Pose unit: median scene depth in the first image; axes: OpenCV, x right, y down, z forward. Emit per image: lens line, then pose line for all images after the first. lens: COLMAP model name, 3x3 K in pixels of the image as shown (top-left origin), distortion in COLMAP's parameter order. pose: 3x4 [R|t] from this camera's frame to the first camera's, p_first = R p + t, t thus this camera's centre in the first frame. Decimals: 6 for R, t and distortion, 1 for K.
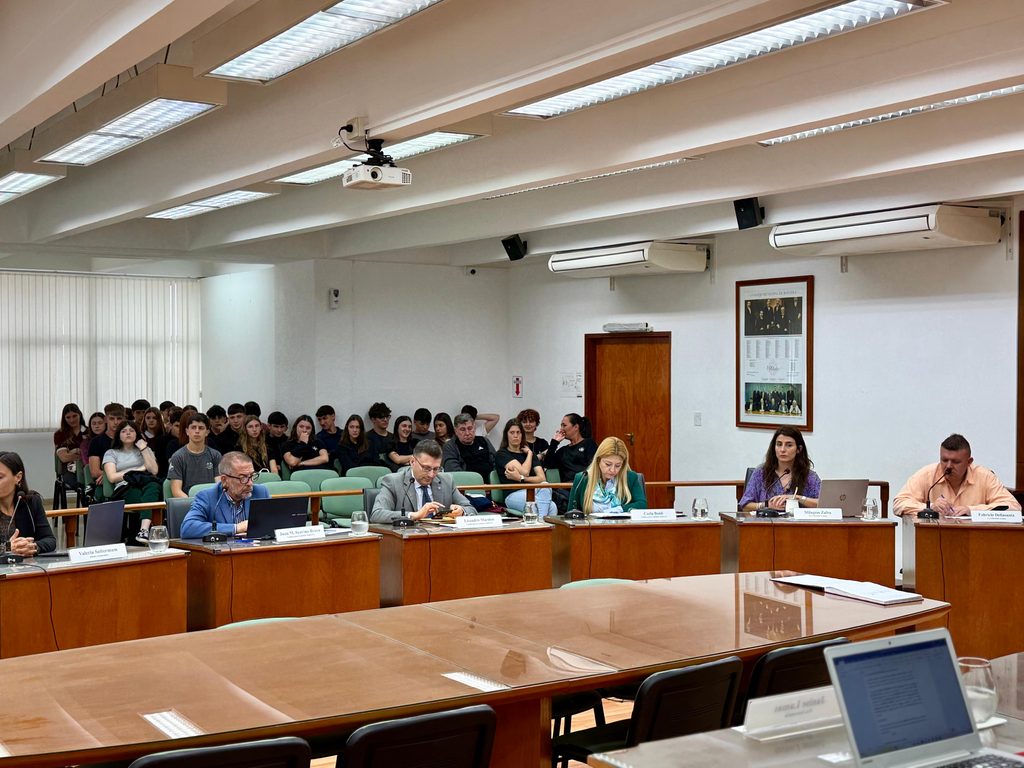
lens RADIAL K [[1248.9, 0, 512.0], [0, 1248.9, 384.0], [0, 0, 1]] dist [0.110471, 0.029736]
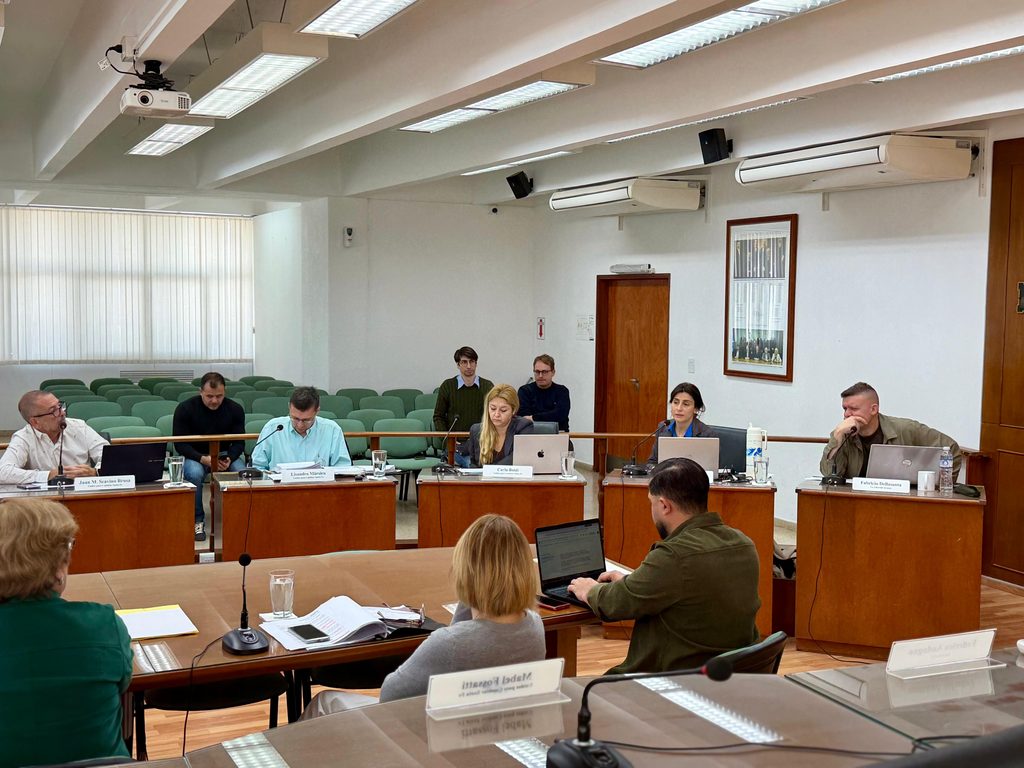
lens RADIAL K [[1200.5, 0, 512.0], [0, 1200.5, 384.0], [0, 0, 1]] dist [0.123009, -0.078319]
pose [[0.989936, 0.021893, -0.139811, 0.148671], [-0.014517, 0.998459, 0.053561, -0.005530], [0.140768, -0.050992, 0.988729, 0.075387]]
